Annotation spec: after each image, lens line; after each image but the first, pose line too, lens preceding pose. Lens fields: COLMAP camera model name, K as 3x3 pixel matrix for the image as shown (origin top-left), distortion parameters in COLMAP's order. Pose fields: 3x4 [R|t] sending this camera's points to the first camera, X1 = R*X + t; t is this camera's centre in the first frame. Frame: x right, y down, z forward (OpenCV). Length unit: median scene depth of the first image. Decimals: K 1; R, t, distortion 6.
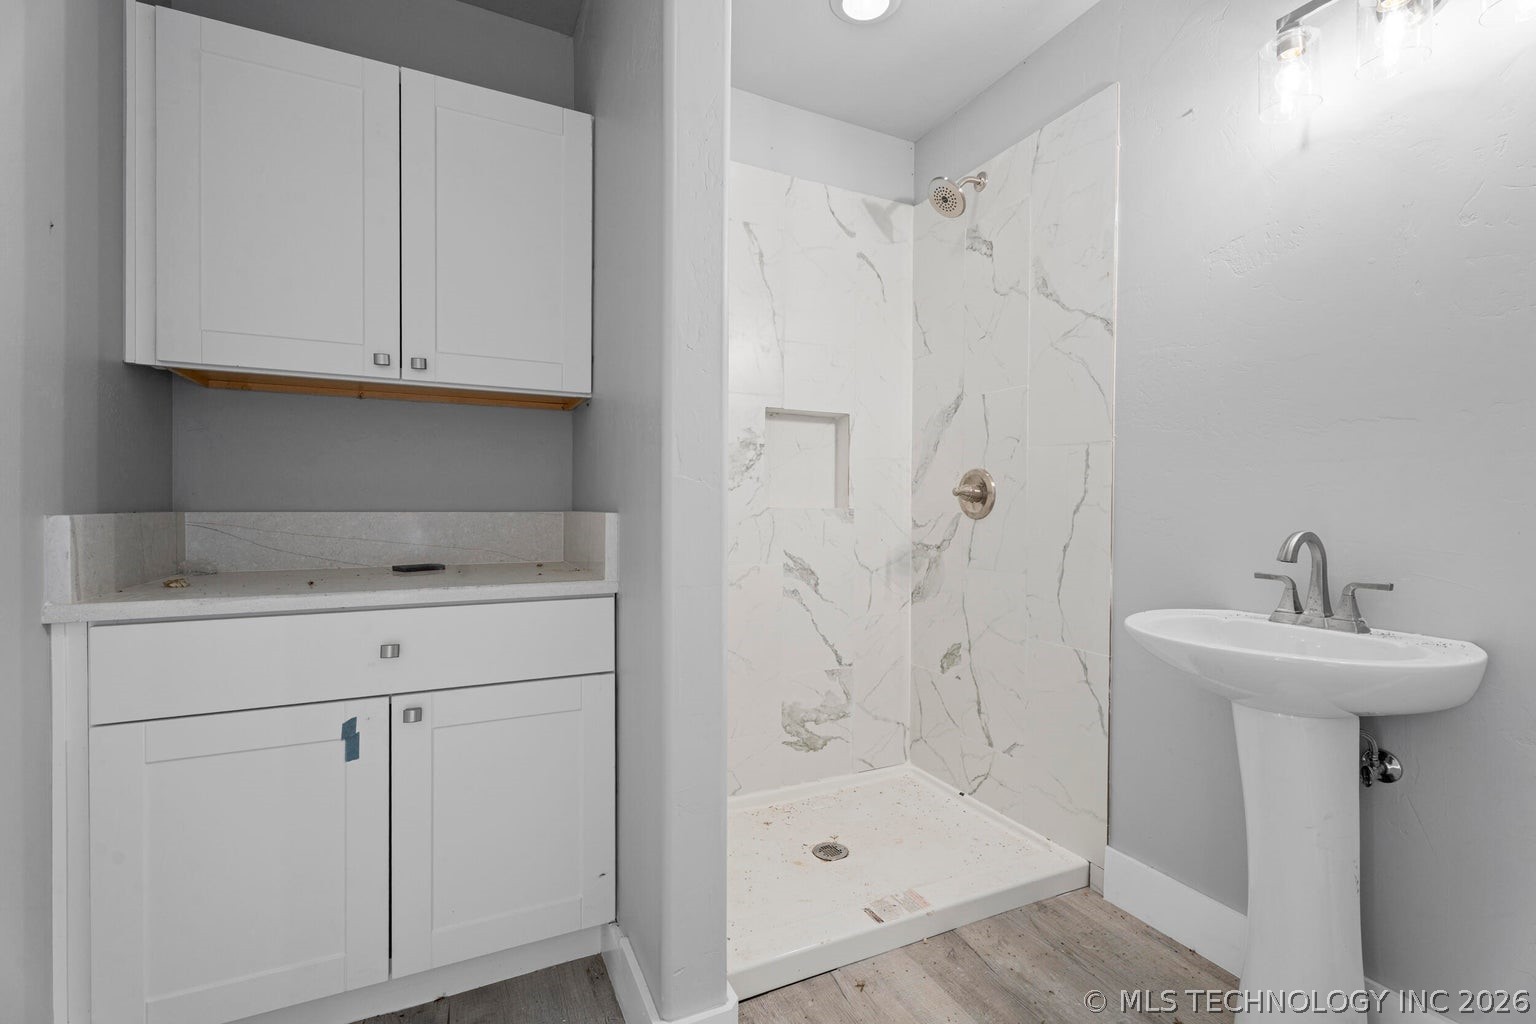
lens RADIAL K [[687.6, 0, 770.7], [0, 687.6, 509.0], [0, 0, 1]] dist [-0.000264, -0.000960]
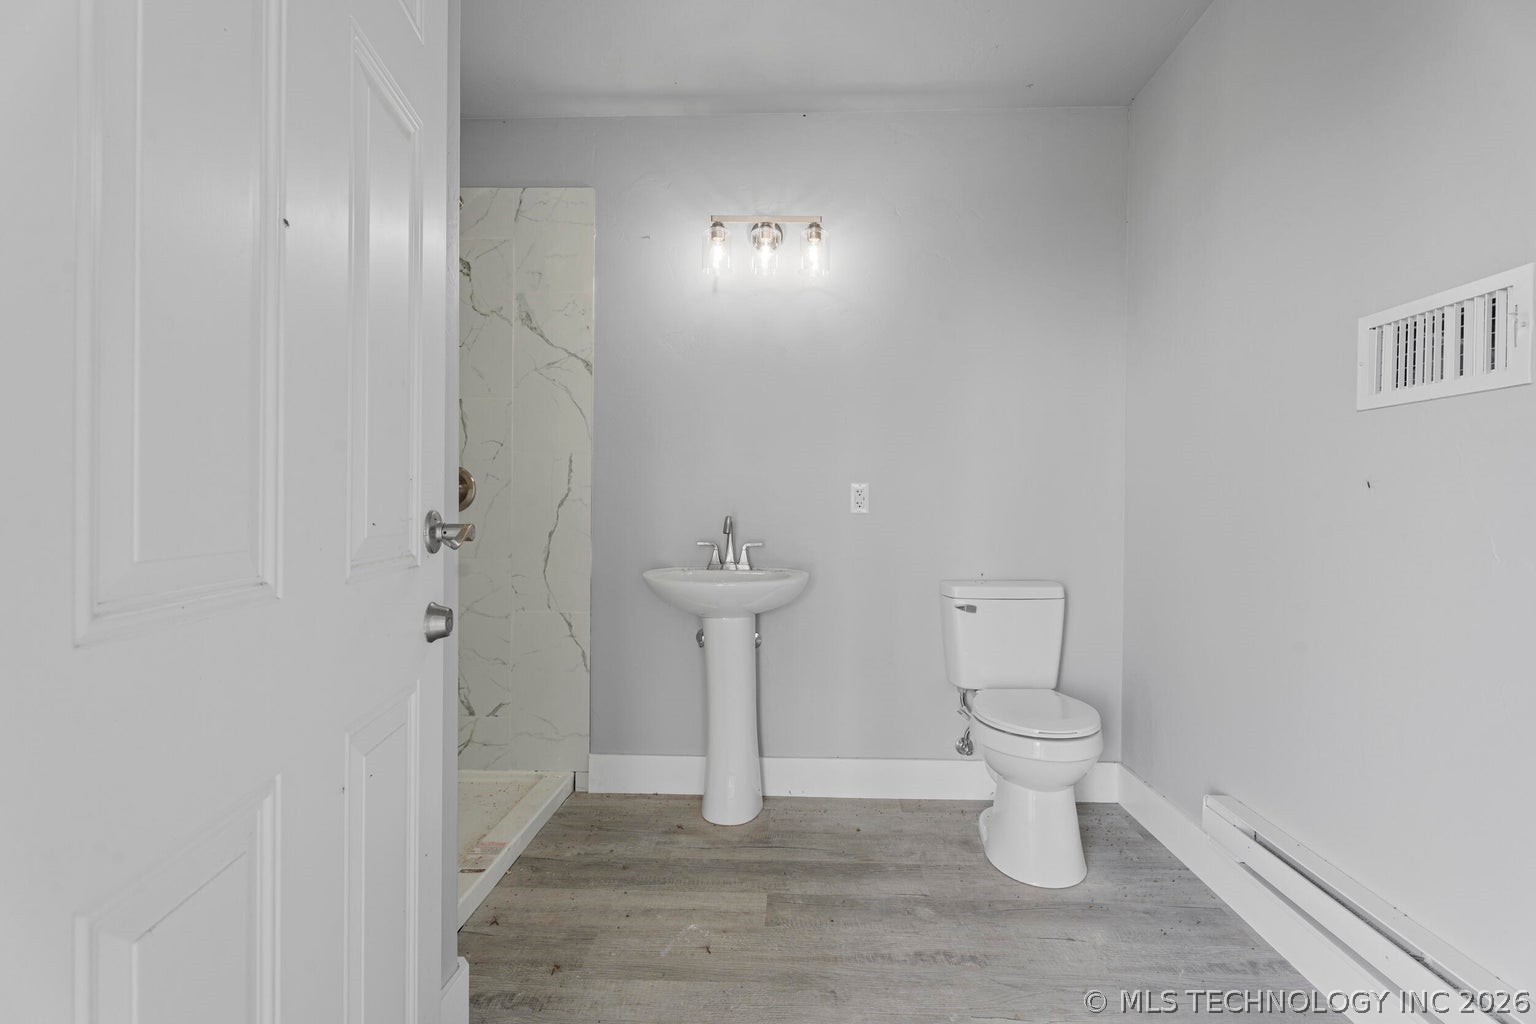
lens RADIAL K [[687.6, 0, 774.7], [0, 687.6, 513.2], [0, 0, 1]] dist [-0.000264, -0.000960]
pose [[0.464955, -0.006909, 0.885308, -0.512256], [0.001701, 0.999975, 0.006911, 0.010759], [-0.885333, -0.001707, 0.464954, 0.051855]]
